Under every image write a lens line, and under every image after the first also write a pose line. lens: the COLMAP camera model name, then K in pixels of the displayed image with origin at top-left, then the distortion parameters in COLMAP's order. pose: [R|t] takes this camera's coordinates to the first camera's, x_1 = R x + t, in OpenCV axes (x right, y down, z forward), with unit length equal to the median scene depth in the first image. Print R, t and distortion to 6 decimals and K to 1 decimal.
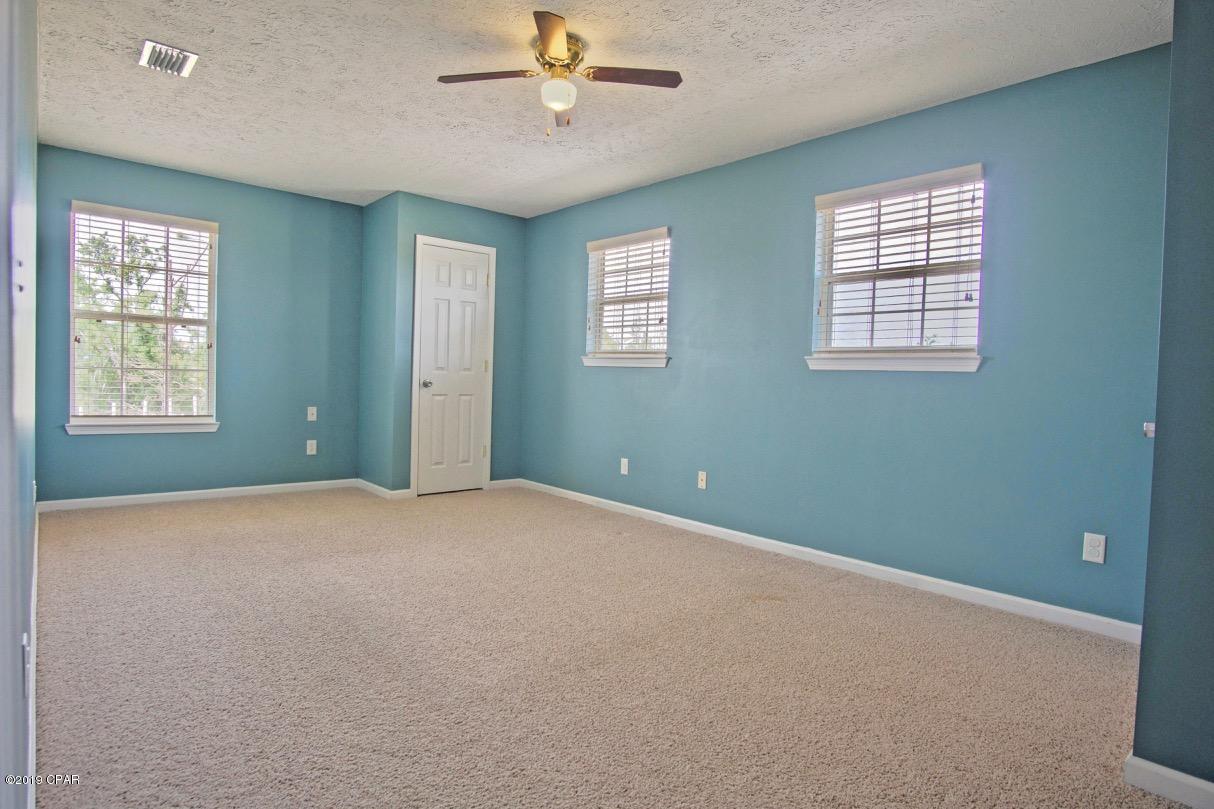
lens RADIAL K [[651.8, 0, 605.7], [0, 651.8, 395.9], [0, 0, 1]] dist [-0.036158, 0.008863]
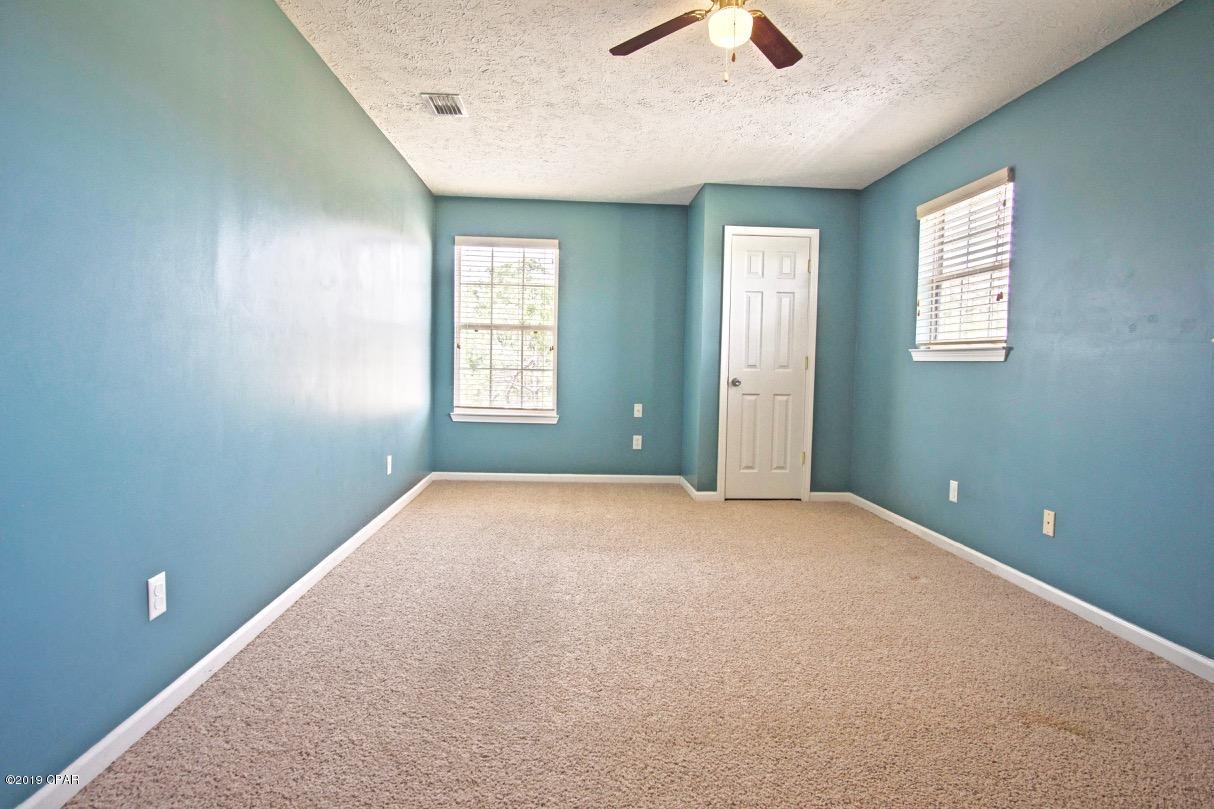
lens RADIAL K [[651.8, 0, 605.7], [0, 651.8, 395.9], [0, 0, 1]] dist [-0.036158, 0.008863]
pose [[0.785661, 0.016643, -0.618433, 0.174713], [-0.015064, 0.999856, 0.007769, -0.003773], [0.618474, 0.003212, 0.785799, 0.149473]]
